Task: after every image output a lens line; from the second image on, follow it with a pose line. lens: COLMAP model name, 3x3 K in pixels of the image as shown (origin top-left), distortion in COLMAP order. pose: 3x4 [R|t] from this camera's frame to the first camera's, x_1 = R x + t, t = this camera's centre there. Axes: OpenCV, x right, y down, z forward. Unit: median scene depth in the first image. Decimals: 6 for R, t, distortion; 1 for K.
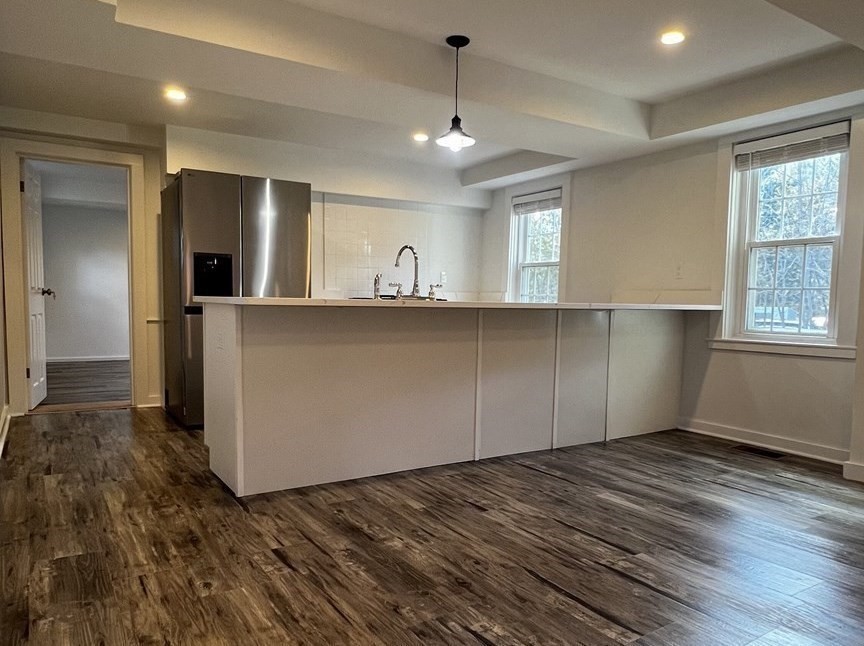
lens RADIAL K [[626.2, 0, 431.5], [0, 626.2, 337.0], [0, 0, 1]] dist [-0.051730, -0.000417]
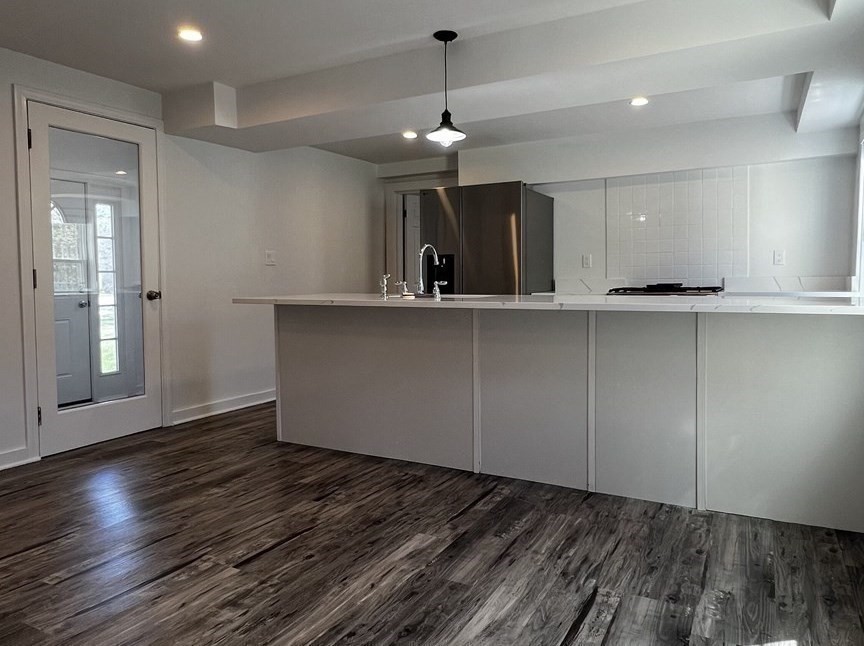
lens RADIAL K [[619.5, 0, 432.0], [0, 619.5, 323.0], [0, 0, 1]] dist [0.003401, 0.000679]
pose [[0.485138, 0.050984, -0.872950, 0.900896], [-0.036960, 0.998602, 0.037782, -0.062743], [0.873656, 0.013935, 0.486344, 0.528250]]
